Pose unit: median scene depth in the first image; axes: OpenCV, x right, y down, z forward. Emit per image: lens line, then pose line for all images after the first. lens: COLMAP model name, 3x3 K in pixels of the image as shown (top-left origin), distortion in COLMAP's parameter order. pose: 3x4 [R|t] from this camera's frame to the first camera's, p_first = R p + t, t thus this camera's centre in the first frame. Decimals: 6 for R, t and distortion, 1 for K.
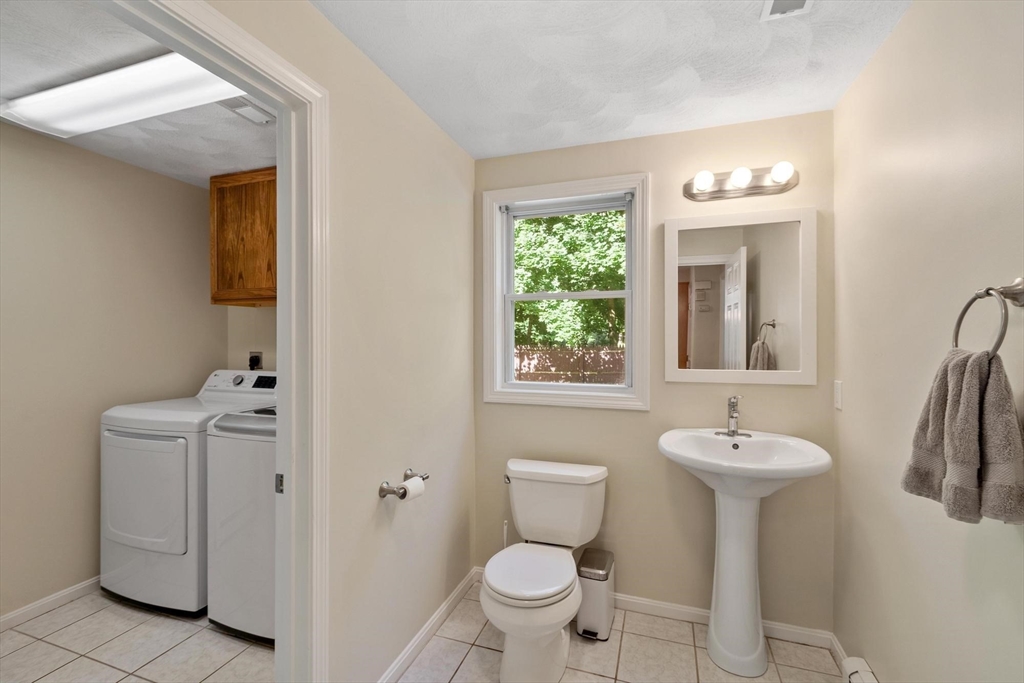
lens RADIAL K [[449.8, 0, 506.4], [0, 449.8, 340.7], [0, 0, 1]] dist [0.000660, 0.000037]
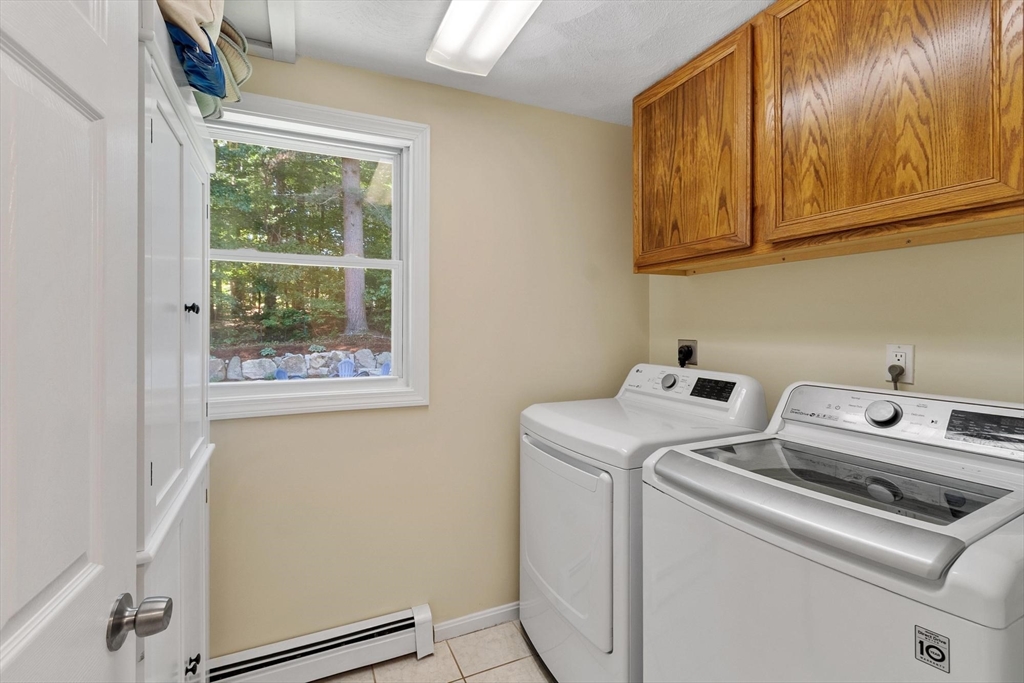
lens RADIAL K [[449.8, 0, 515.8], [0, 449.8, 338.4], [0, 0, 1]] dist [0.000660, 0.000037]
pose [[0.708291, 0.019233, -0.705658, -0.284473], [0.001256, 0.999593, 0.028505, 0.002615], [0.705919, -0.021077, 0.707979, 0.359423]]
